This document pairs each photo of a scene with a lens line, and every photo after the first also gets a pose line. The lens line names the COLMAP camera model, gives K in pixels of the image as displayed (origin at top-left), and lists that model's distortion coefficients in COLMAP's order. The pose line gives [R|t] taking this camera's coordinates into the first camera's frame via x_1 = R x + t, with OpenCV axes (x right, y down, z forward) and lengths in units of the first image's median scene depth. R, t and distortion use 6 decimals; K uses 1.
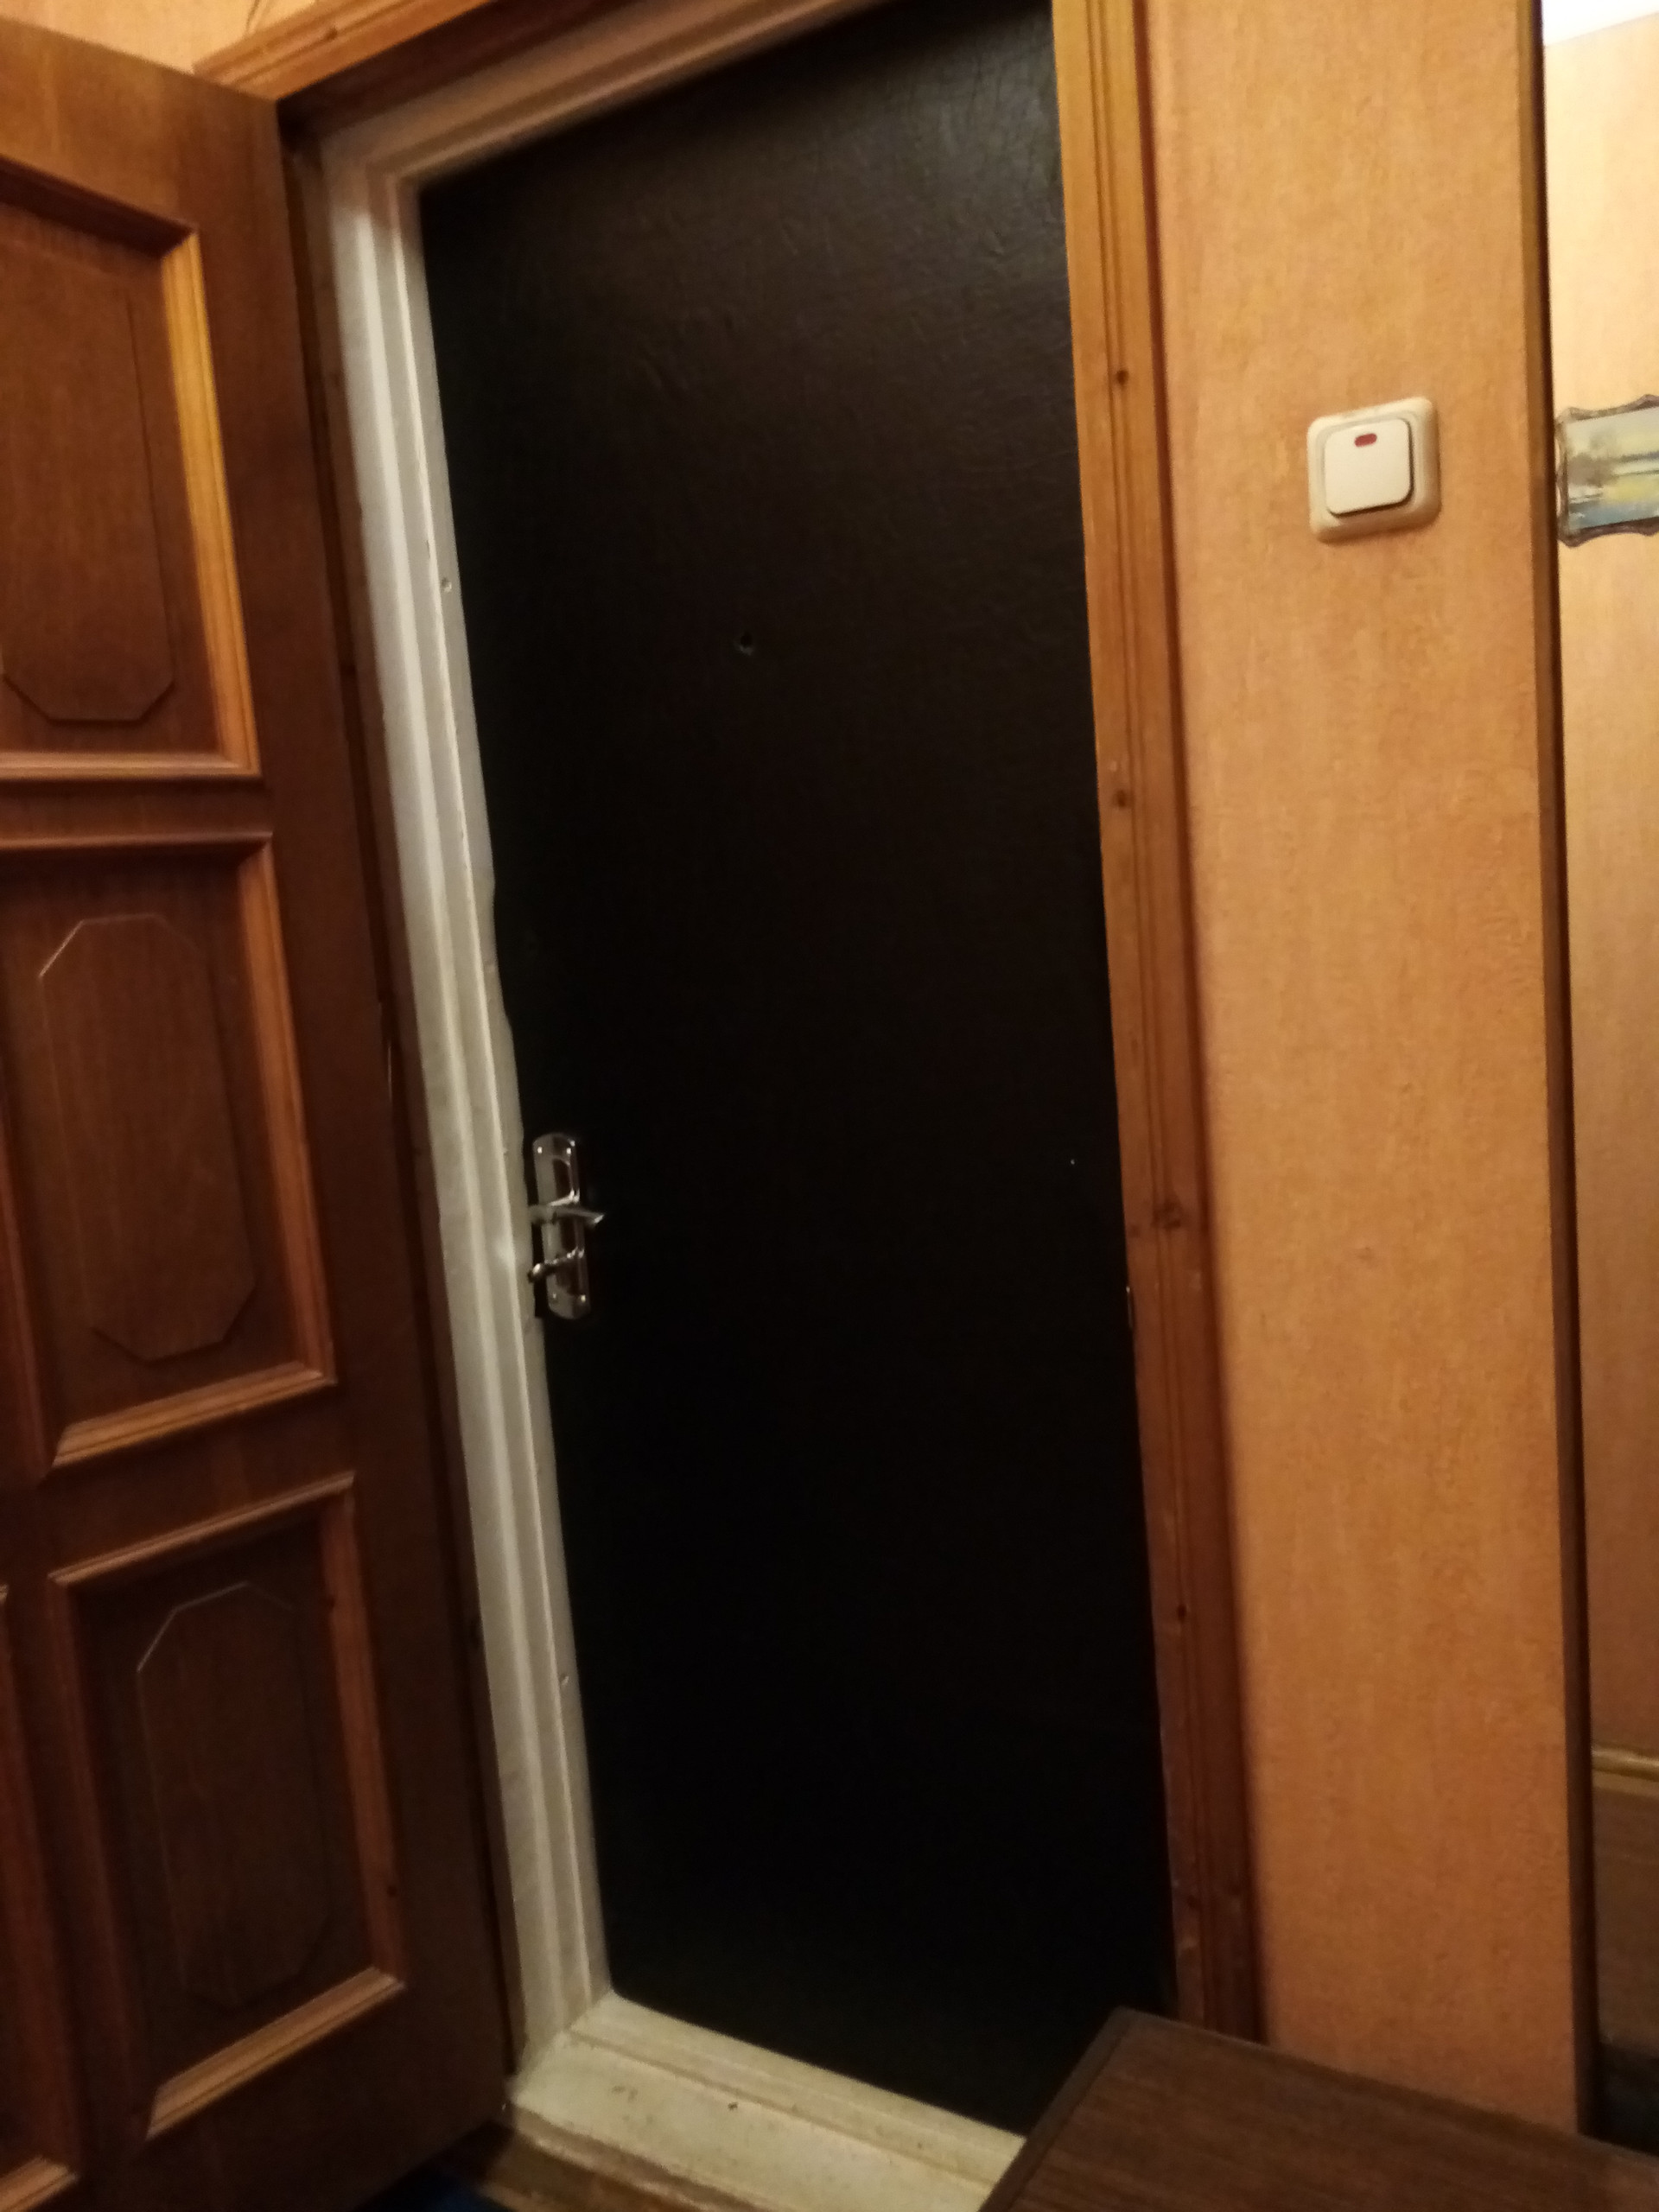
lens RADIAL K [[1815.2, 0, 829.5], [0, 1815.2, 1106.0], [0, 0, 1]] dist [0.007835, 0.008745]
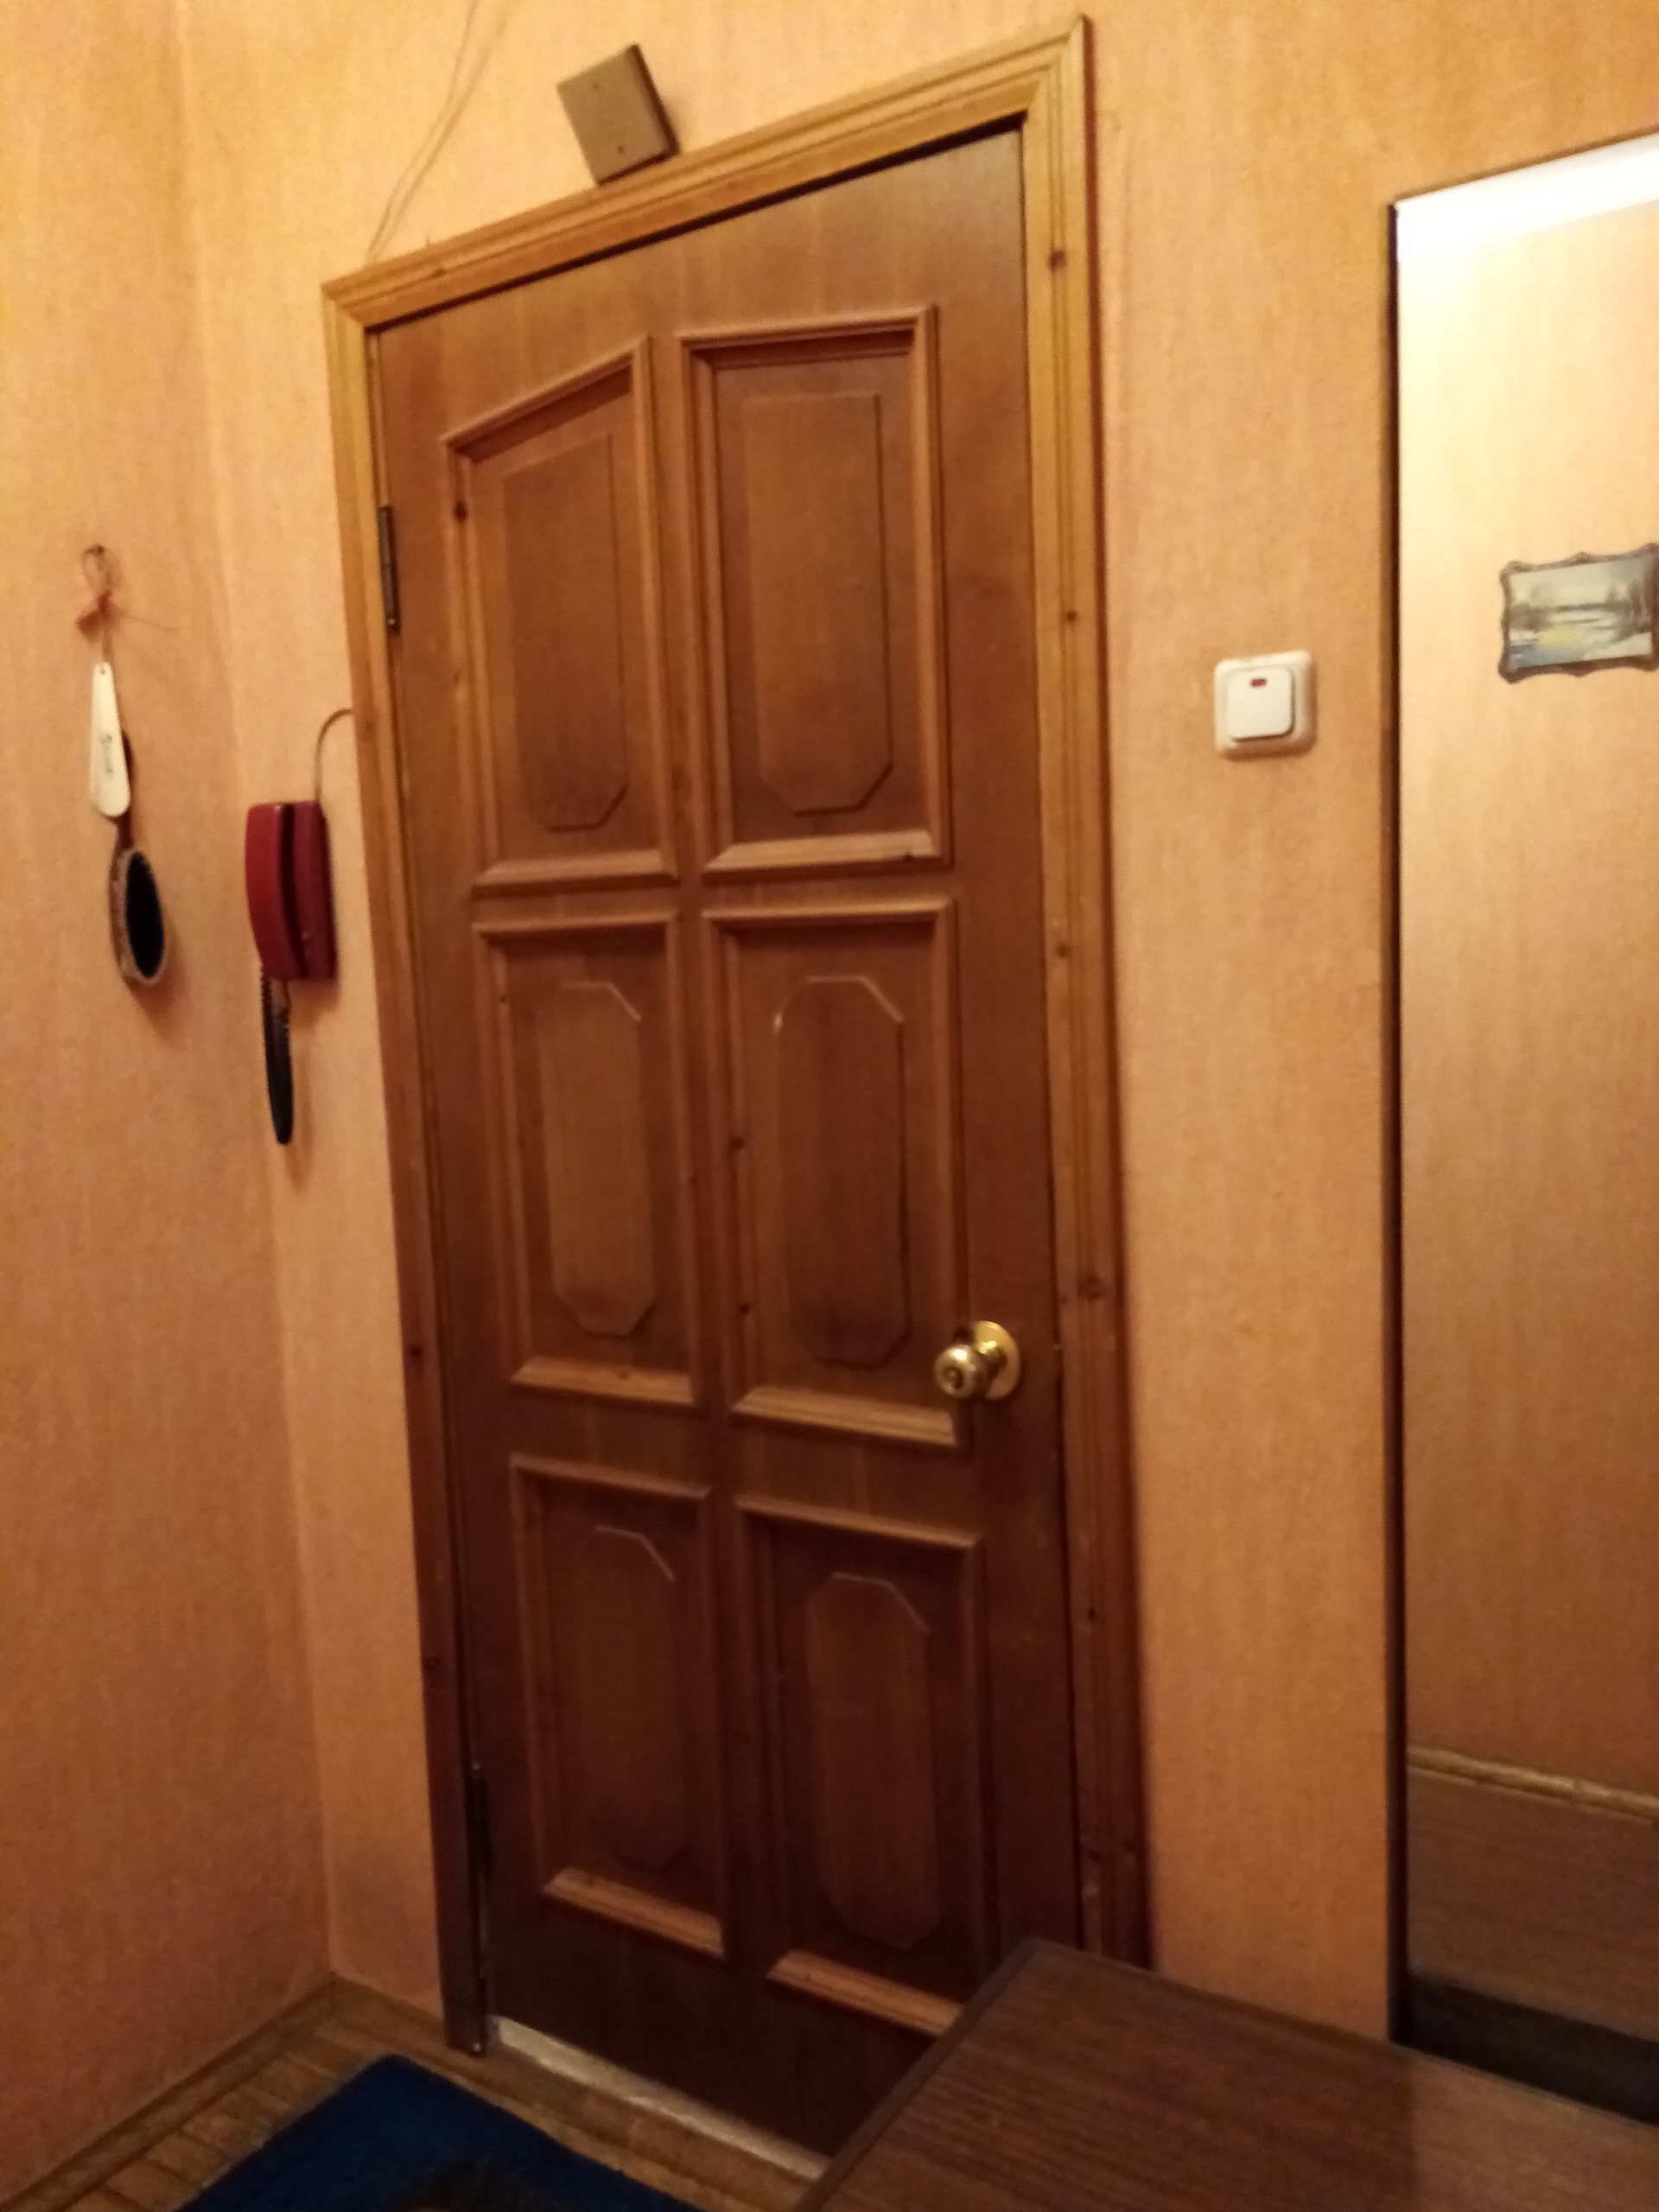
lens RADIAL K [[1747.5, 0, 829.5], [0, 1747.5, 1106.0], [0, 0, 1]] dist [0.052544, -0.111319]
pose [[0.999347, 0.035413, -0.007164, 0.015326], [-0.035527, 0.999234, -0.016433, -0.039337], [0.006576, 0.016677, 0.999839, -0.200003]]
